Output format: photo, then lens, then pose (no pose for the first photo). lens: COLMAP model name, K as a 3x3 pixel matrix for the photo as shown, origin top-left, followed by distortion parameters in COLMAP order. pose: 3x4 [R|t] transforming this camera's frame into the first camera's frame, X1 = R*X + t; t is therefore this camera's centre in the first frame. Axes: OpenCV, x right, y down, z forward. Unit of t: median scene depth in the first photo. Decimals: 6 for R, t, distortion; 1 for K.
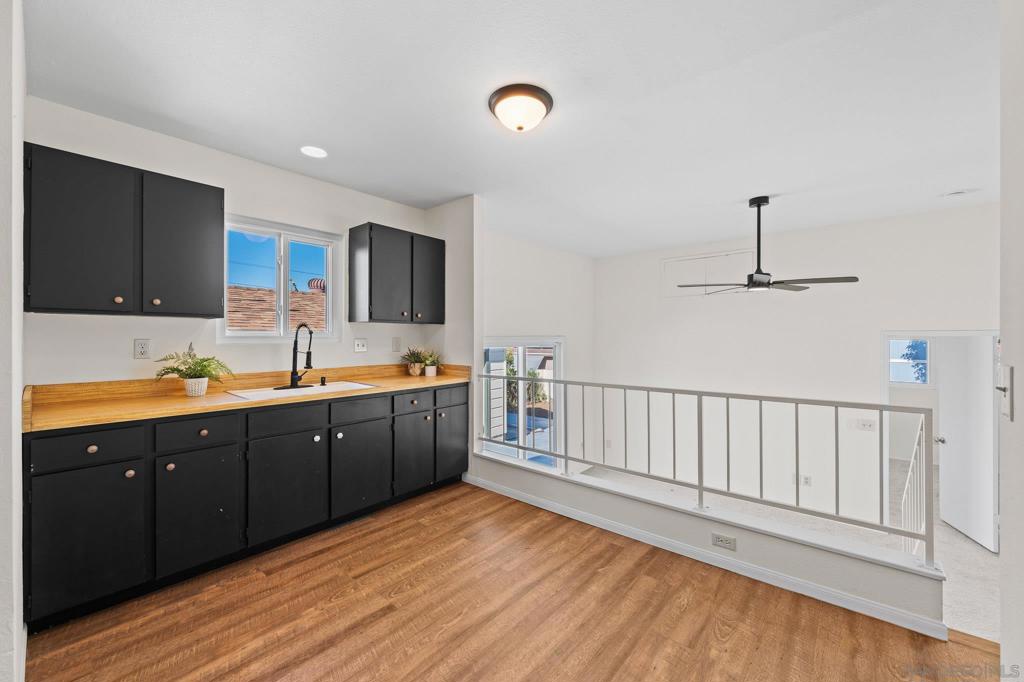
lens RADIAL K [[404.7, 0, 508.5], [0, 404.7, 336.6], [0, 0, 1]] dist [-0.000076, -0.000026]
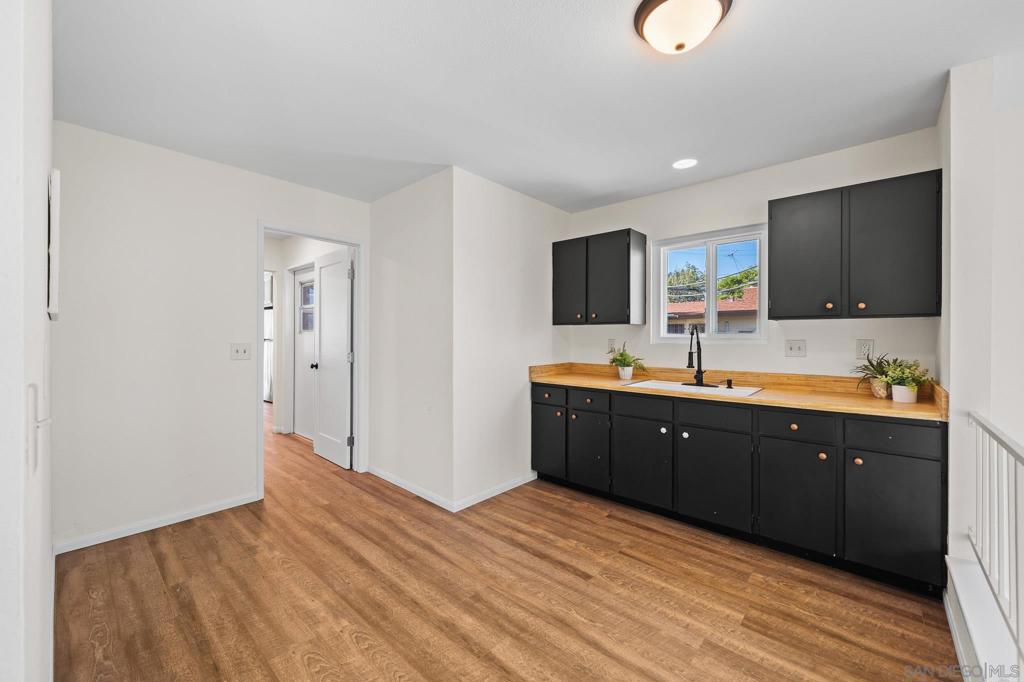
lens RADIAL K [[404.7, 0, 508.5], [0, 404.7, 336.6], [0, 0, 1]] dist [-0.000076, -0.000026]
pose [[-0.024188, -0.004390, -0.999698, 0.685283], [-0.002648, 0.999987, -0.004327, 0.003827], [0.999704, 0.002543, -0.024200, 0.651719]]
